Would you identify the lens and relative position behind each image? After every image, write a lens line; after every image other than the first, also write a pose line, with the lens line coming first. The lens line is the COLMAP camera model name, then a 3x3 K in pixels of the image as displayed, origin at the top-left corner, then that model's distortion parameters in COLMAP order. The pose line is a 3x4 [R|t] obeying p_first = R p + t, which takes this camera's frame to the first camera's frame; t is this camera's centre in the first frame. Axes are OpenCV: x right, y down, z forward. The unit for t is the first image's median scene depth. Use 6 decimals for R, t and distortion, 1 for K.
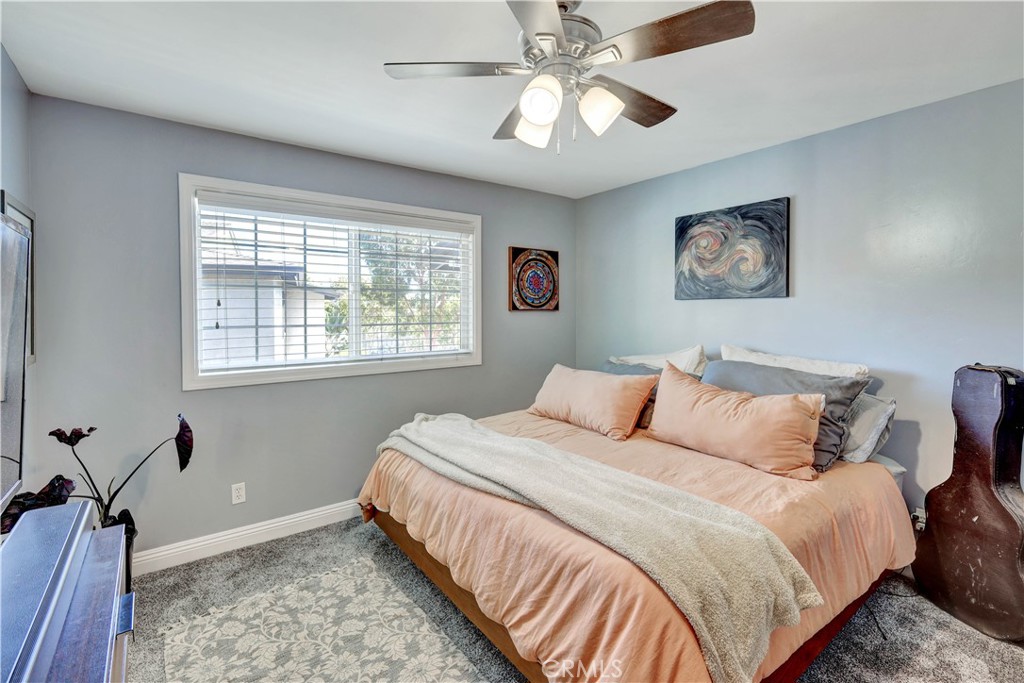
lens RADIAL K [[452.2, 0, 516.7], [0, 452.2, 337.8], [0, 0, 1]] dist [0.000148, 0.000056]
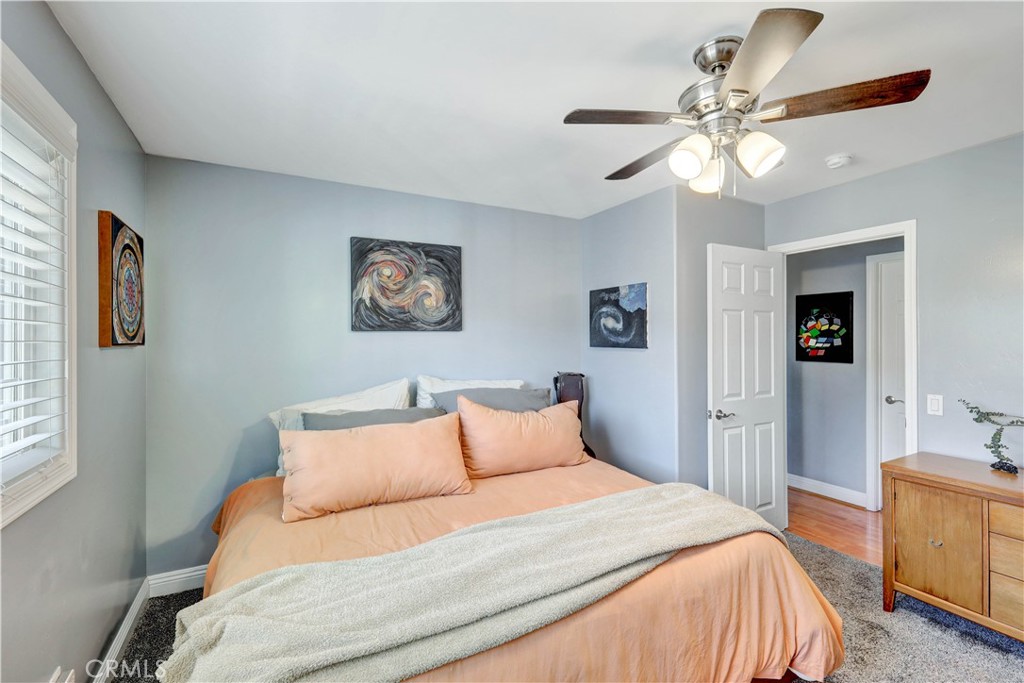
lens RADIAL K [[452.2, 0, 516.7], [0, 452.2, 337.8], [0, 0, 1]] dist [0.000148, 0.000056]
pose [[0.157362, 0.005024, 0.987528, -0.499408], [0.068972, 0.997489, -0.016065, -0.039527], [-0.985130, 0.070640, 0.156620, 0.619070]]
